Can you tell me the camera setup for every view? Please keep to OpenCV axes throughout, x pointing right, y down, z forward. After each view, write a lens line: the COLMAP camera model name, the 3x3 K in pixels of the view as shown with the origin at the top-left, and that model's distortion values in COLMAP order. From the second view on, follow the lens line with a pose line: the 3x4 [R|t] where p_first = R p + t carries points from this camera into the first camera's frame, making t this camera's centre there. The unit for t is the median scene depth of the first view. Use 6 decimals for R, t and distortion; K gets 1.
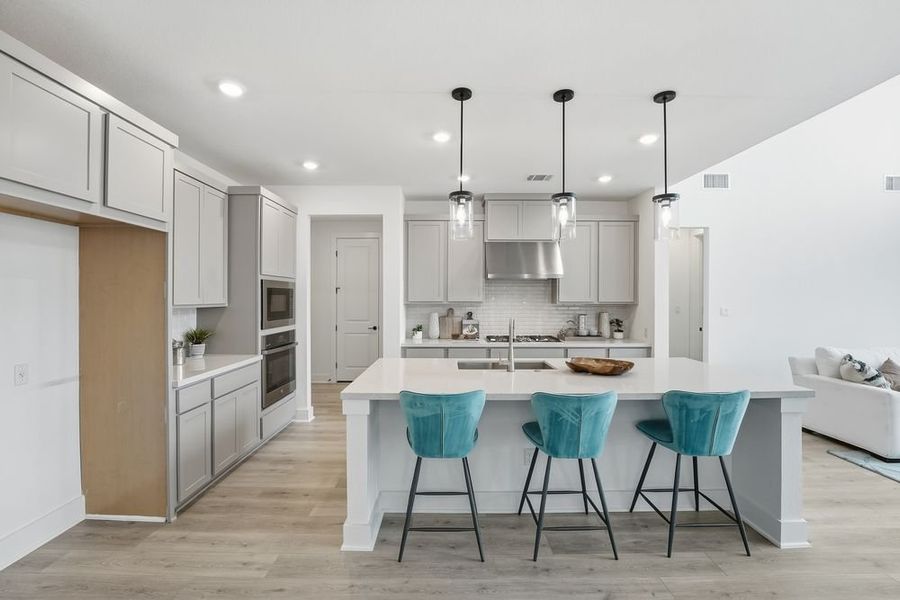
lens RADIAL K [[372.4, 0, 453.8], [0, 372.4, 296.4], [0, 0, 1]] dist [-0.018333, 0.000047]
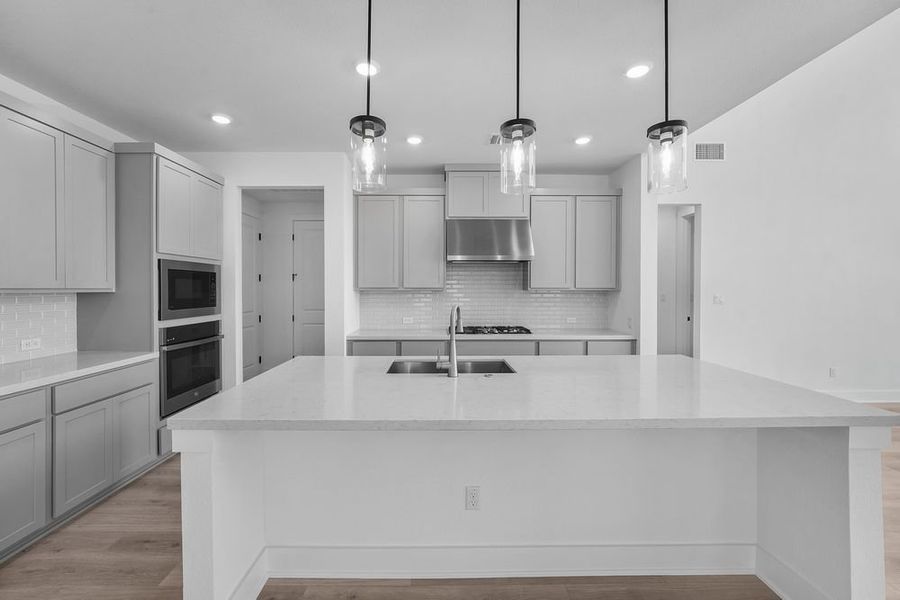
lens RADIAL K [[345.7, 0, 447.6], [0, 345.7, 291.8], [0, 0, 1]] dist [-0.001937, 0.000028]
pose [[0.999984, -0.001719, 0.005366, 0.098139], [0.001662, 0.999942, 0.010602, 0.017575], [-0.005384, -0.010593, 0.999929, 0.217623]]
